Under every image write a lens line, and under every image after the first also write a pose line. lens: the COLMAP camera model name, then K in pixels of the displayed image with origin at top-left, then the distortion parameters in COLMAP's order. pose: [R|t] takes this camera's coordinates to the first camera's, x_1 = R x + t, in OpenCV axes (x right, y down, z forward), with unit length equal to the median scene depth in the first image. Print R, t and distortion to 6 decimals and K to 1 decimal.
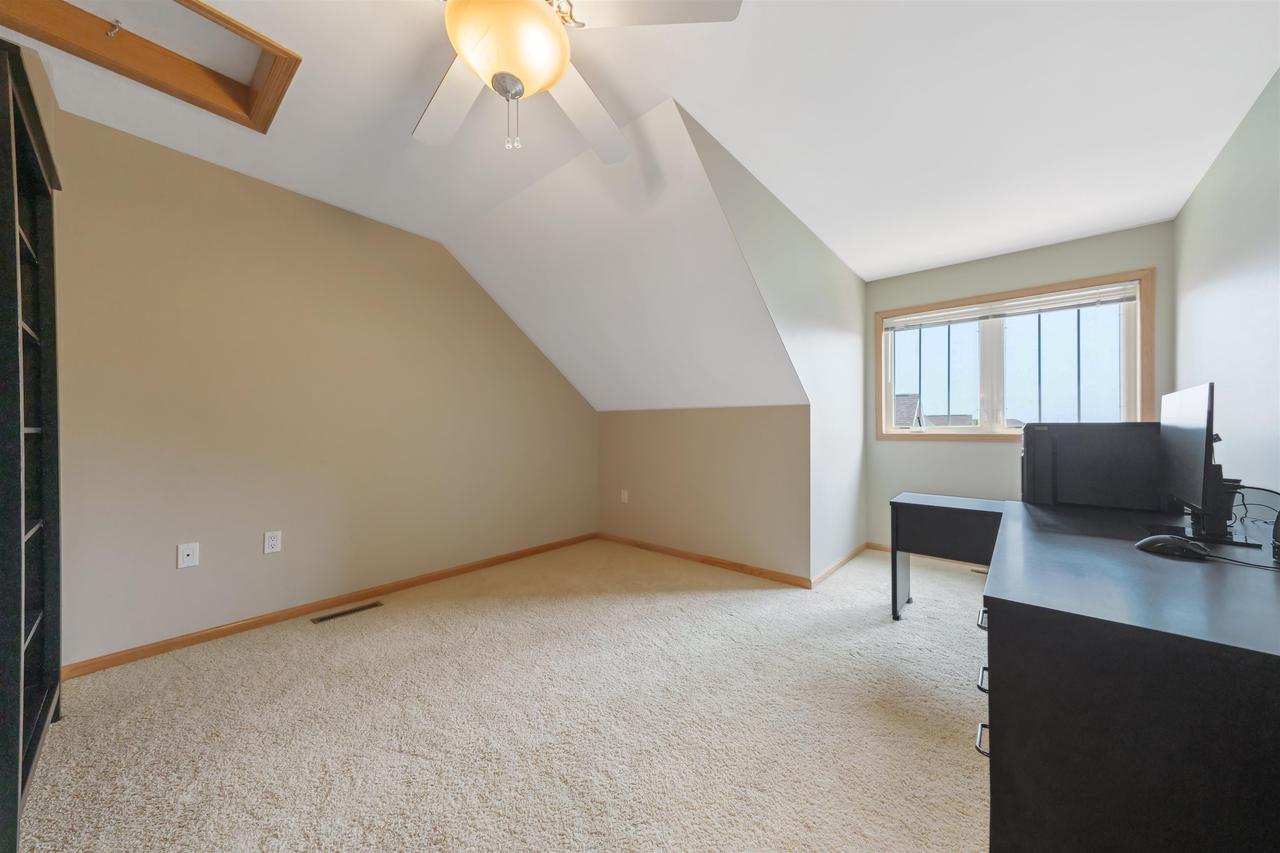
lens RADIAL K [[437.7, 0, 640.9], [0, 437.7, 432.9], [0, 0, 1]] dist [0.000596, -0.000061]
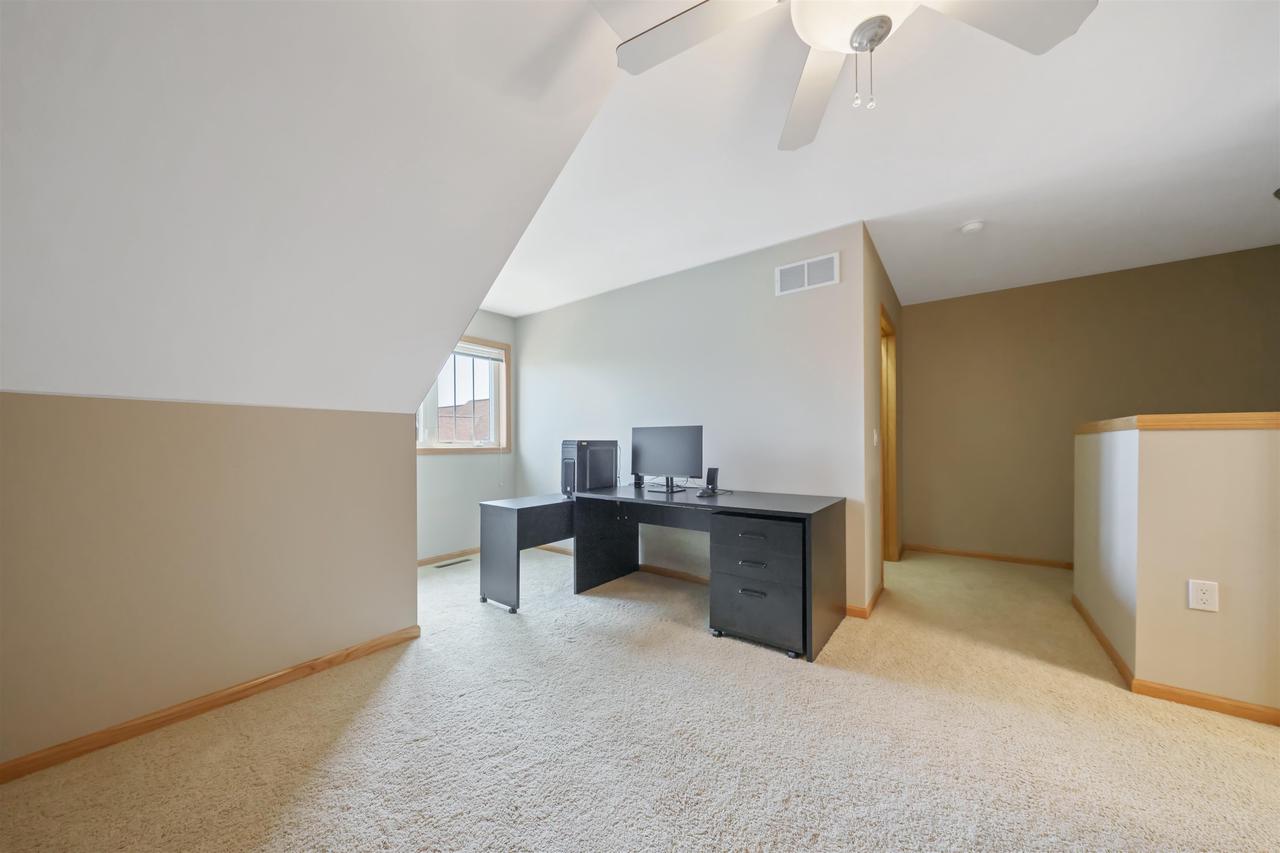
lens RADIAL K [[437.7, 0, 632.1], [0, 437.7, 435.1], [0, 0, 1]] dist [0.000596, -0.000061]
pose [[-0.078416, 0.009623, 0.996874, -0.599180], [-0.000569, 0.999953, -0.009698, -0.027781], [-0.996921, -0.001327, -0.078406, 0.799779]]
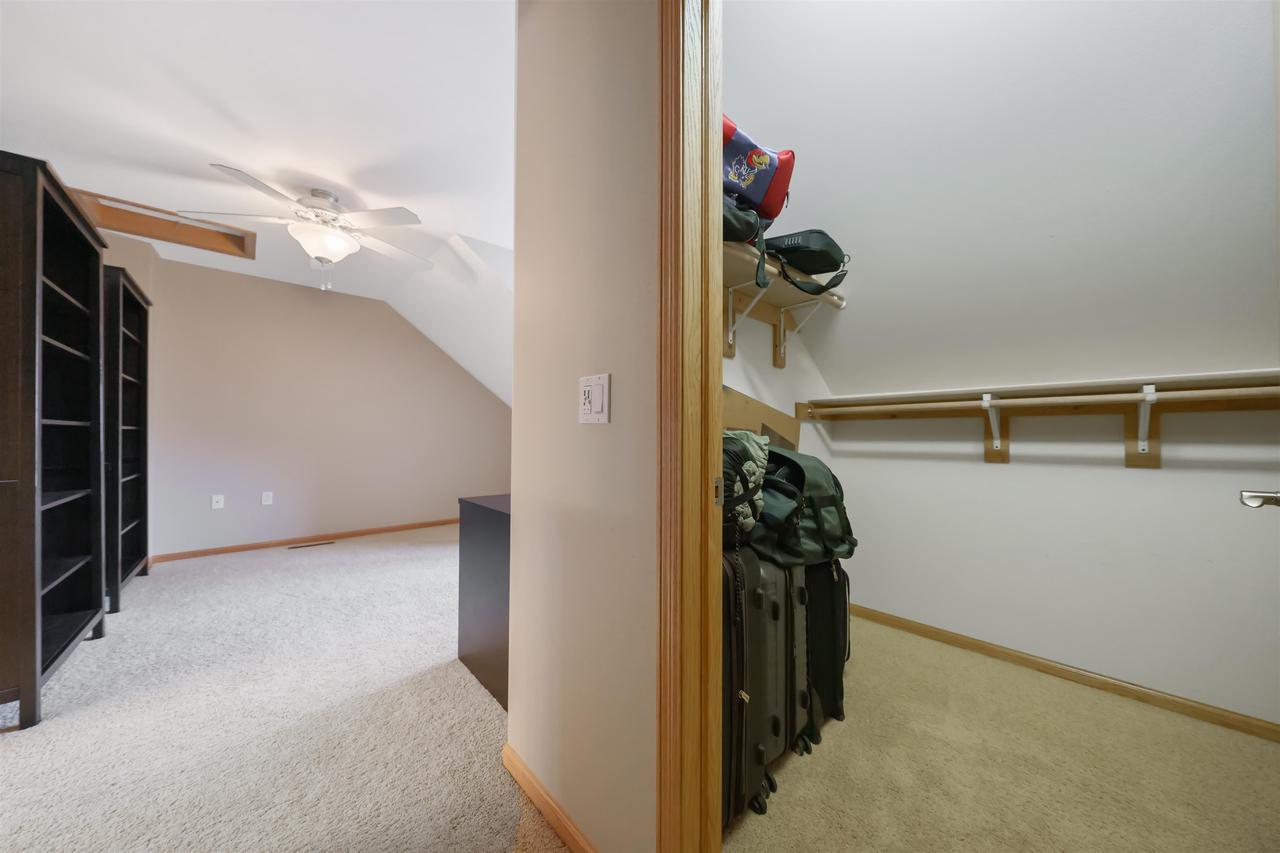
lens RADIAL K [[437.7, 0, 632.2], [0, 437.7, 433.3], [0, 0, 1]] dist [0.000596, -0.000061]
pose [[0.988384, -0.002283, -0.151962, 0.768271], [0.000682, 0.999944, -0.010589, 0.021590], [0.151978, 0.010362, 0.988330, -0.423780]]
